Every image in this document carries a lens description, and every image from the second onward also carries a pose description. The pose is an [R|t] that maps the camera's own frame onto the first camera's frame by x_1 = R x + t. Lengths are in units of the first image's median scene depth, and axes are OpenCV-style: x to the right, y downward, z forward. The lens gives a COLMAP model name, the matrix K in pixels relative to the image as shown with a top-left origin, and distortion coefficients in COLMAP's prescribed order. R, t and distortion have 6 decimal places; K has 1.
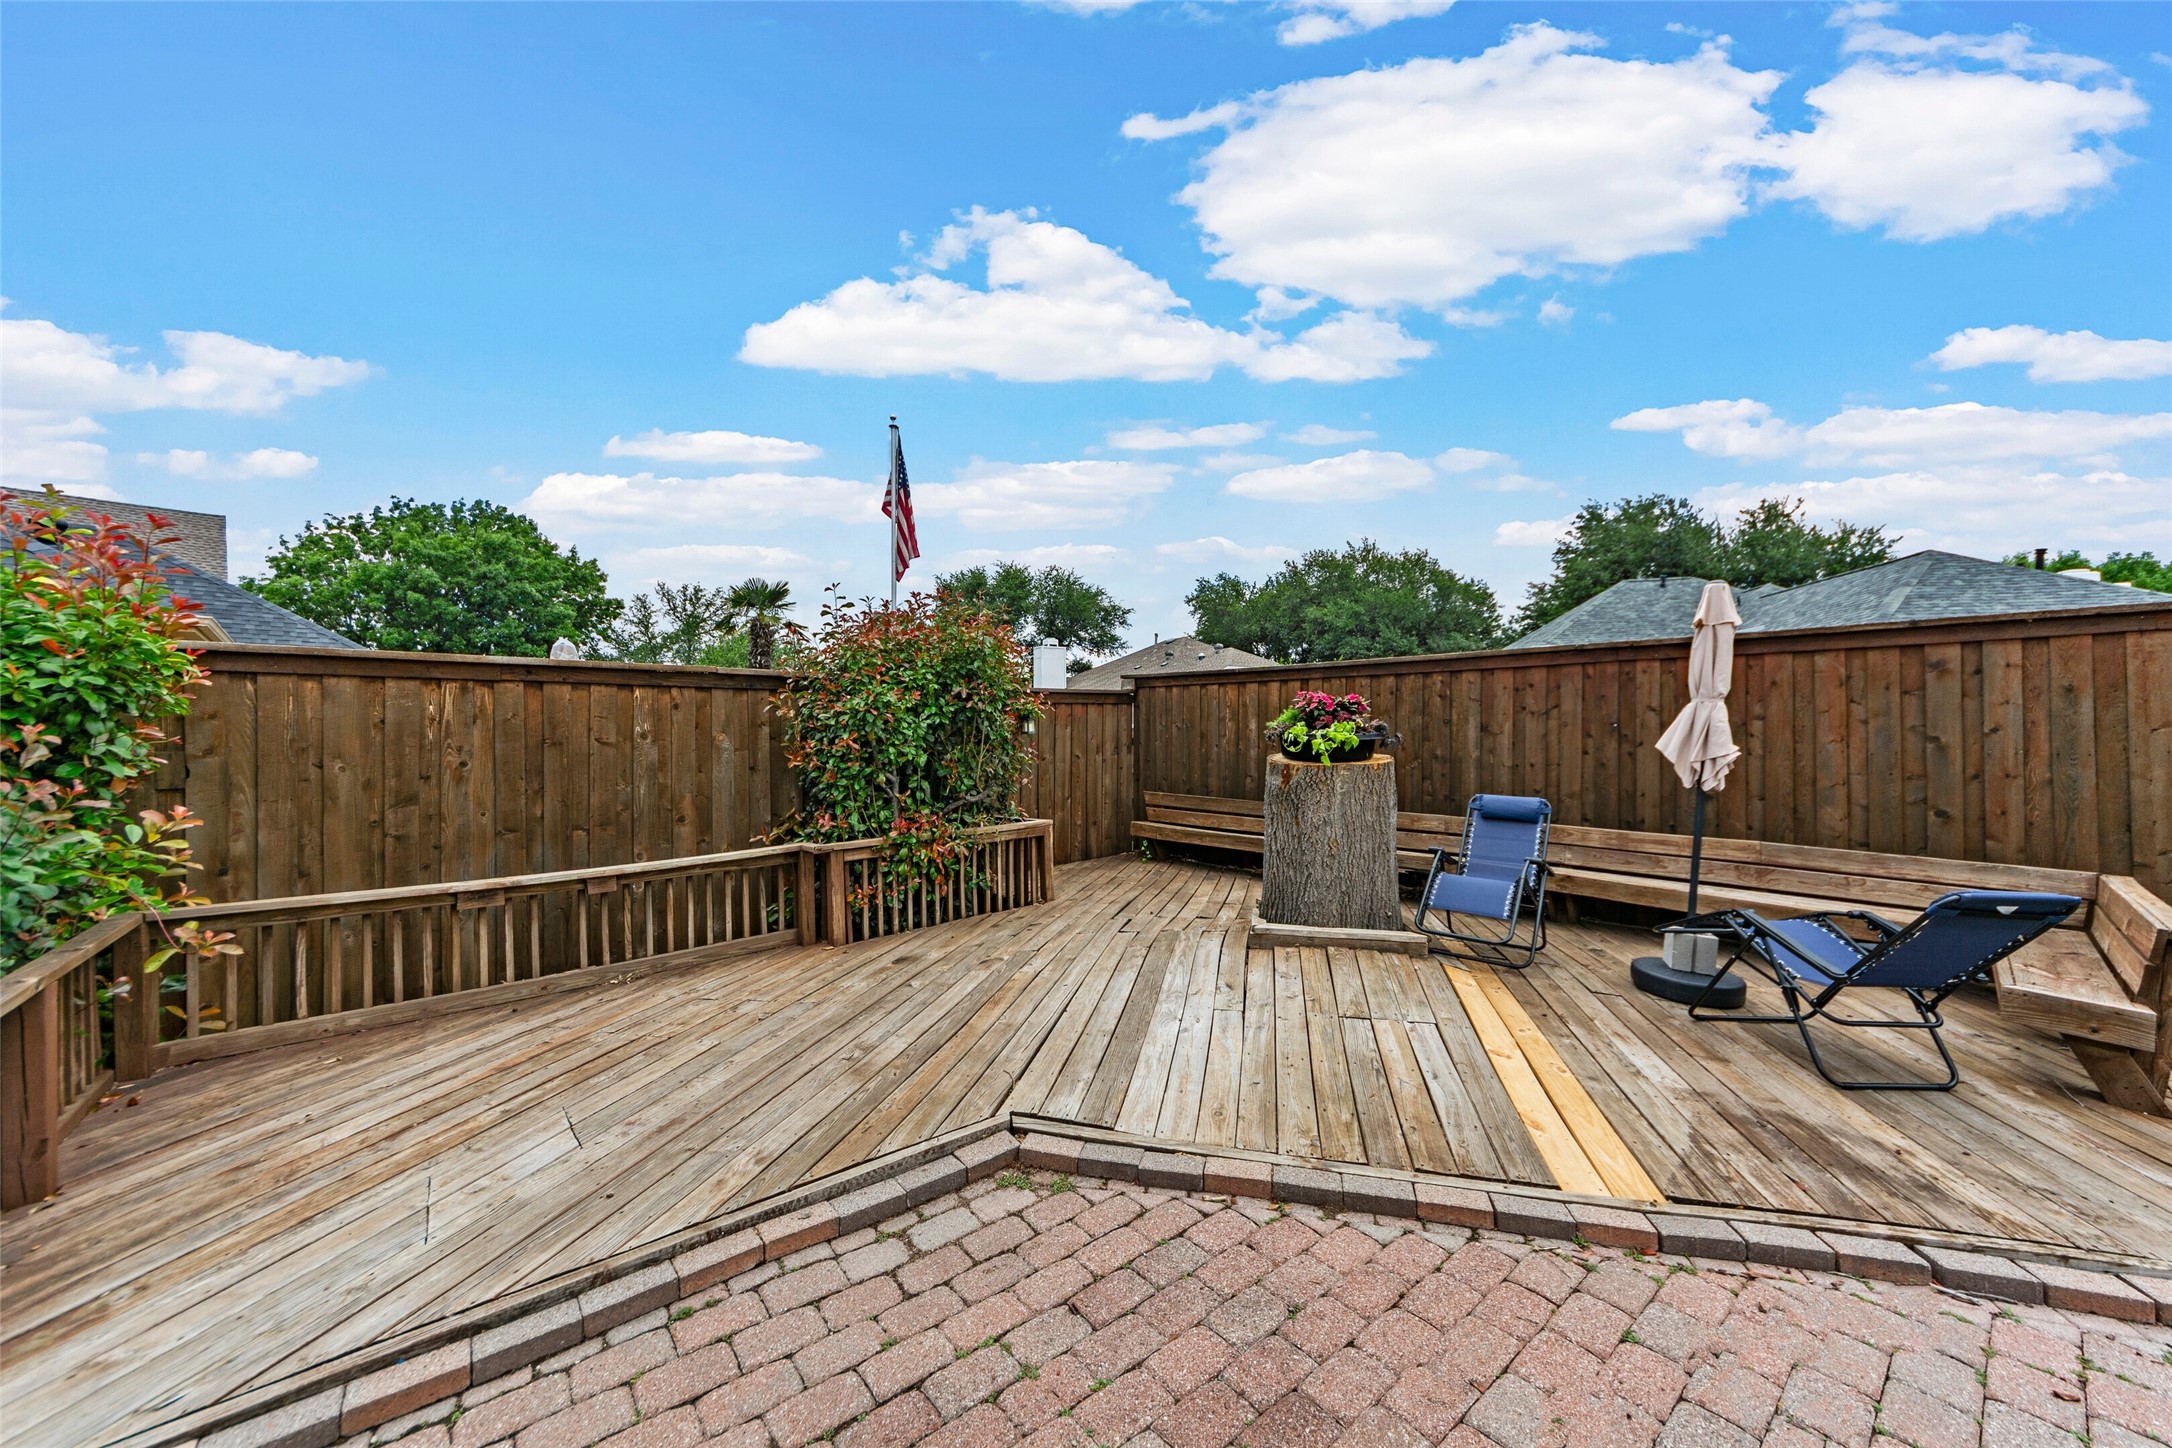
lens RADIAL K [[779.0, 0, 1090.9], [0, 779.0, 721.4], [0, 0, 1]] dist [0.000554, -0.000227]
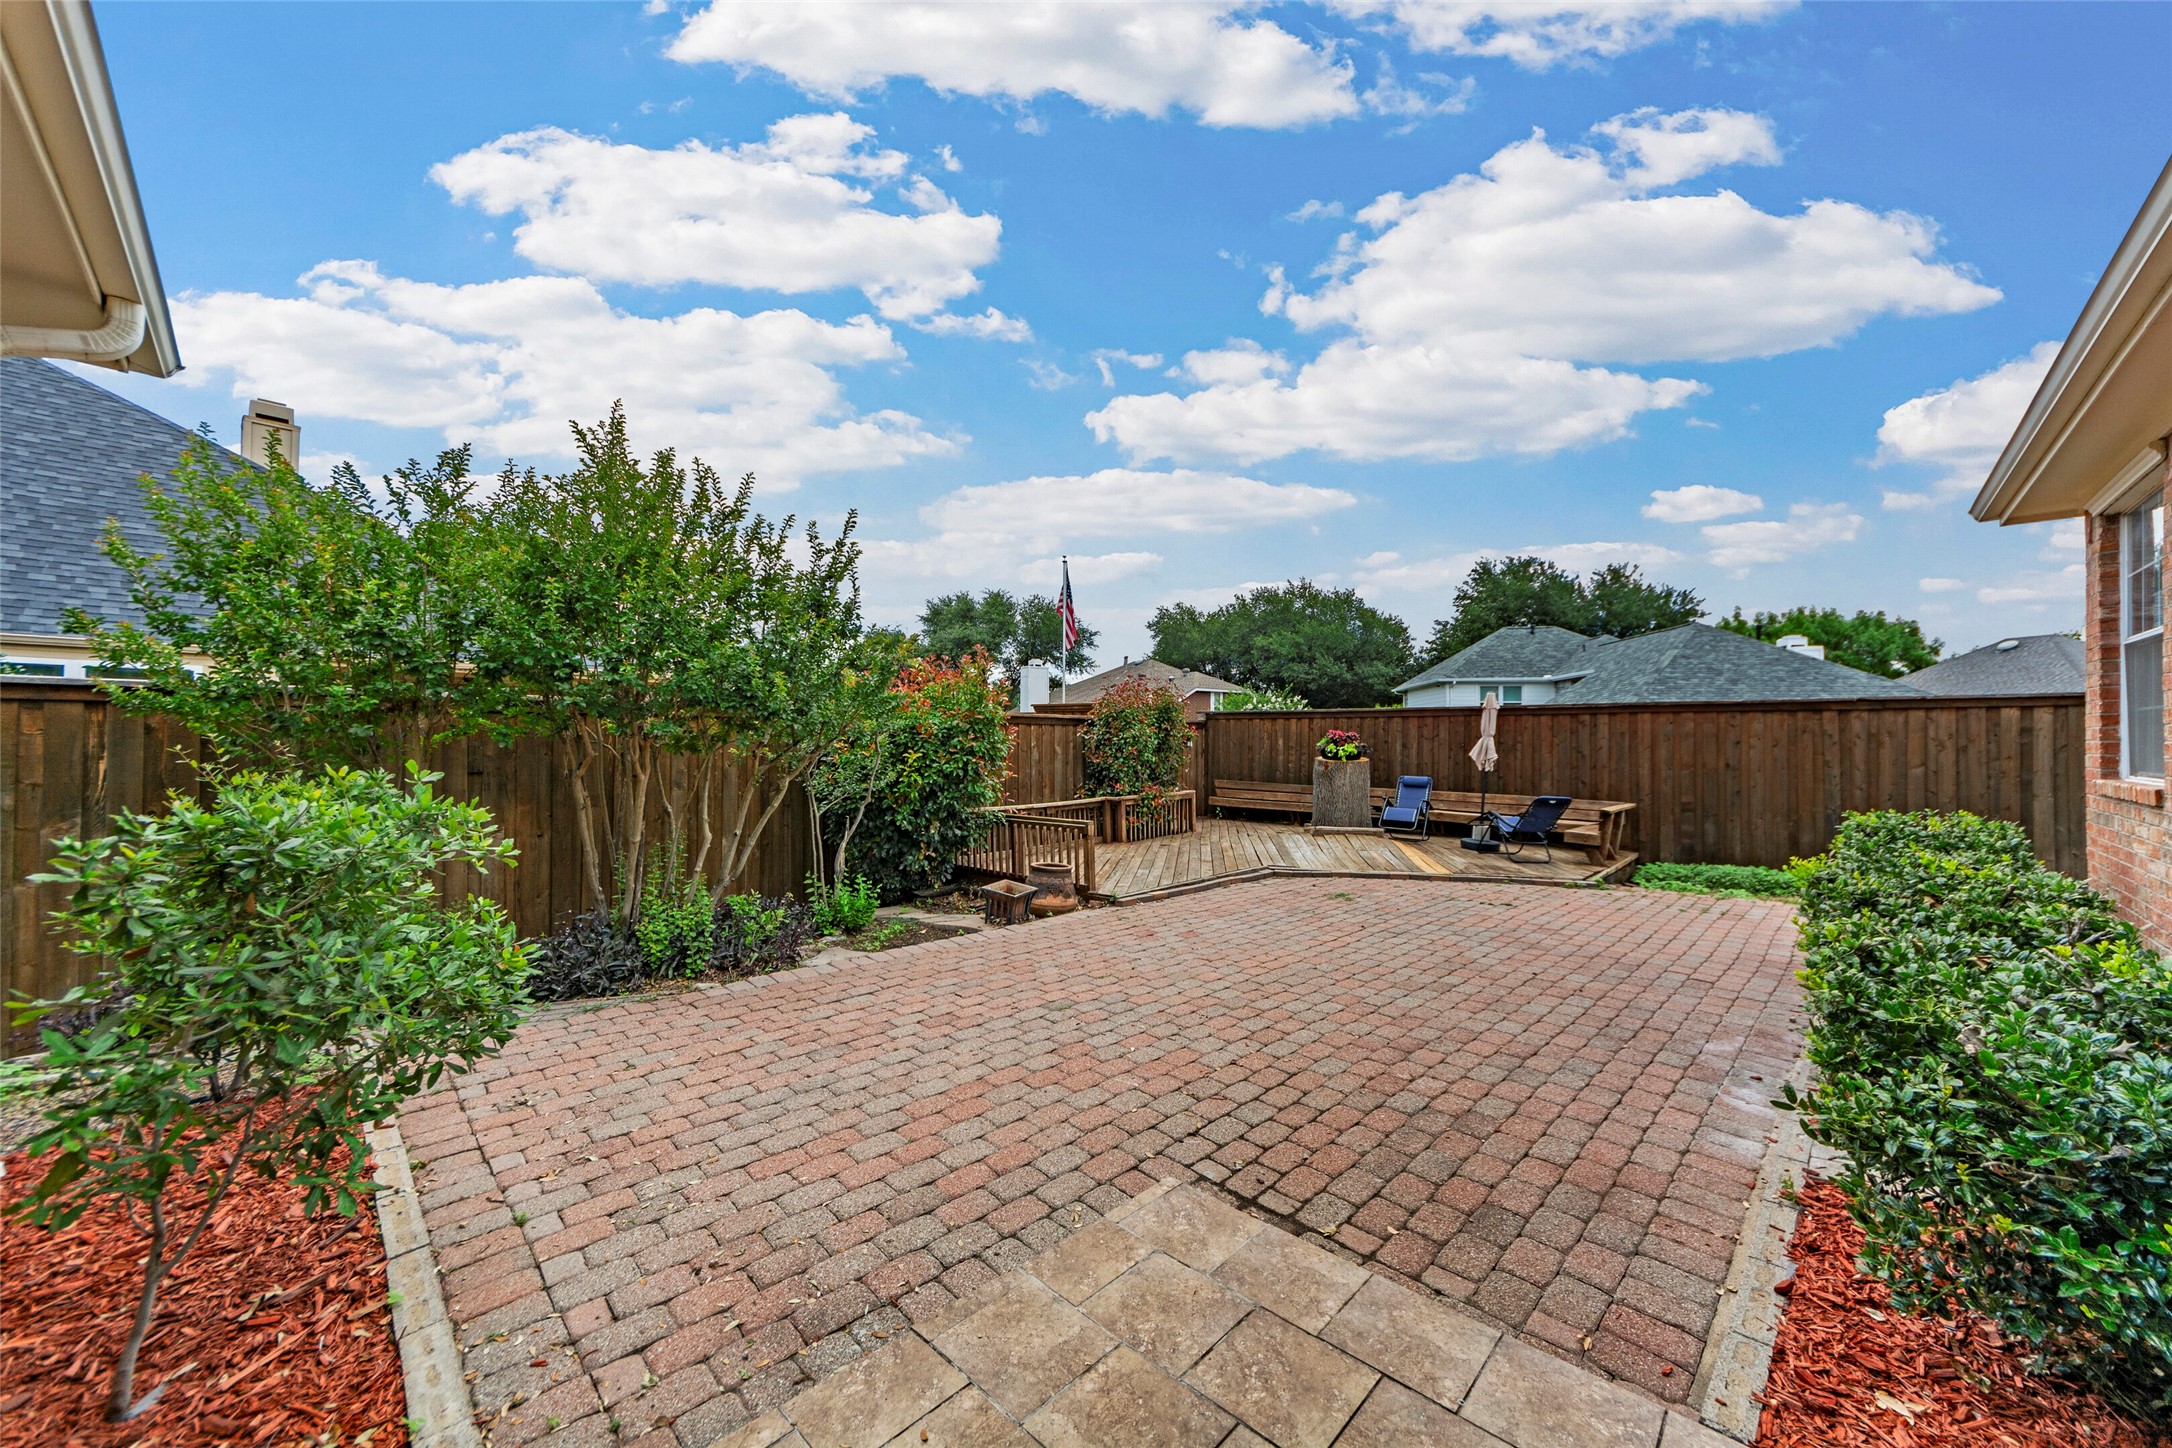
lens RADIAL K [[779.0, 0, 1090.9], [0, 779.0, 721.4], [0, 0, 1]] dist [0.000554, -0.000227]
pose [[0.995720, 0.009159, 0.091965, -0.086008], [-0.008226, 0.999911, -0.010520, -0.004561], [-0.092053, 0.009719, 0.995707, -0.164325]]
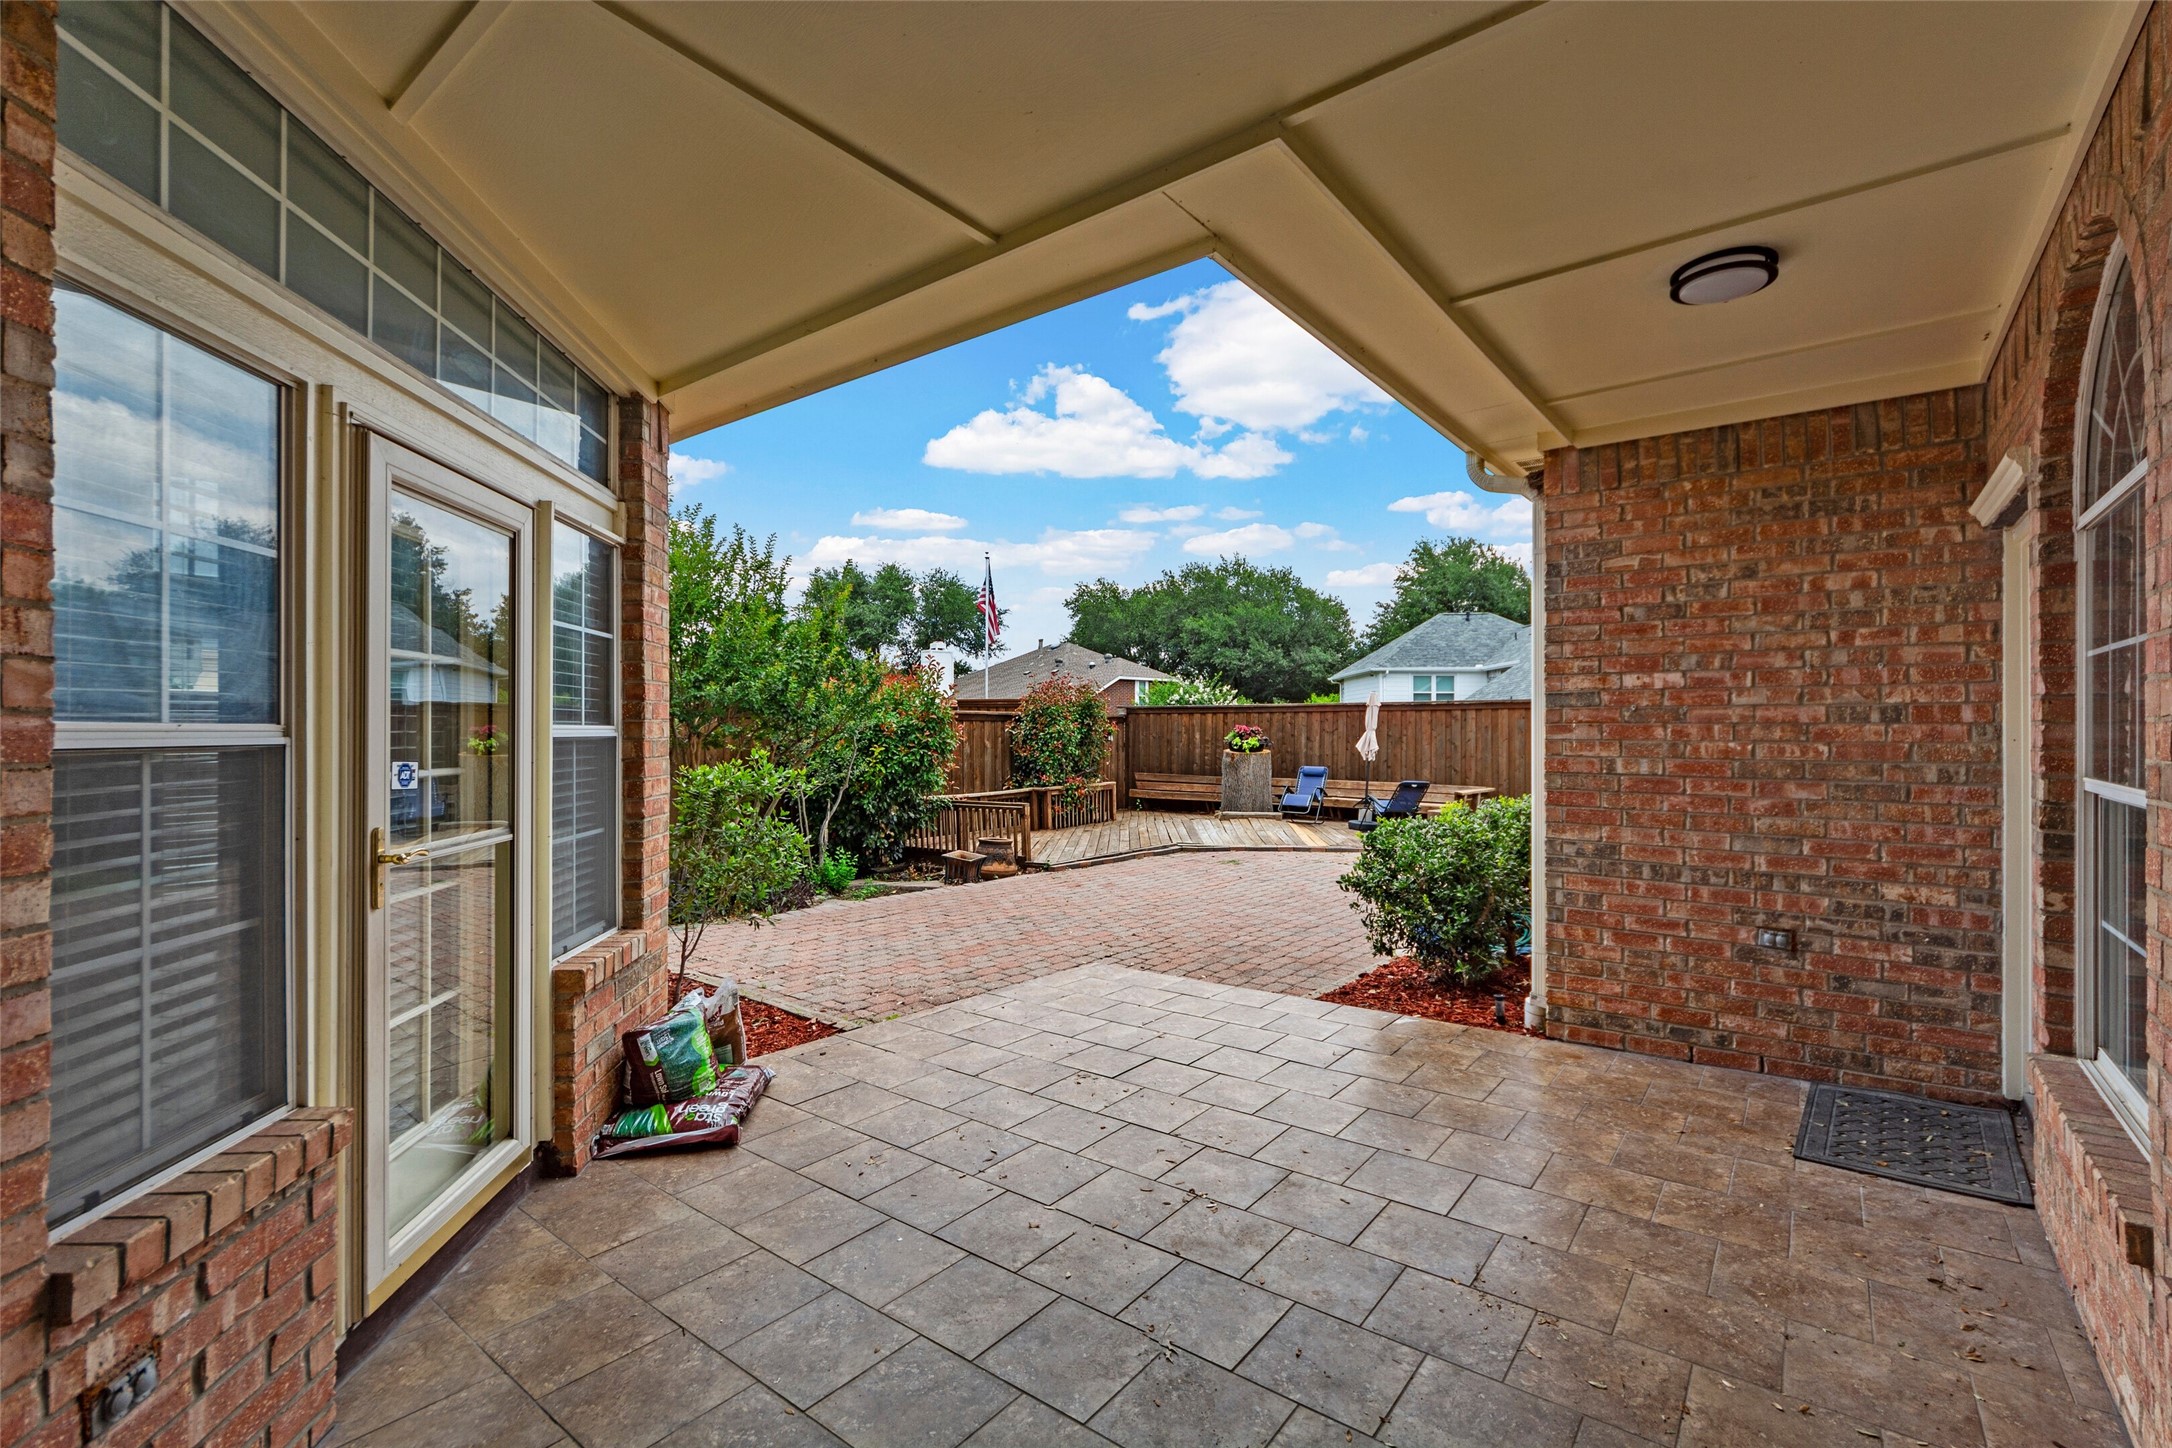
lens RADIAL K [[935.7, 0, 1086.0], [0, 935.7, 724.0], [0, 0, 1]] dist [-0.021556, -0.000051]
pose [[0.982183, 0.004185, 0.187882, -0.104257], [-0.004840, 0.999984, 0.003028, -0.006438], [-0.187866, -0.003884, 0.982187, -0.253094]]
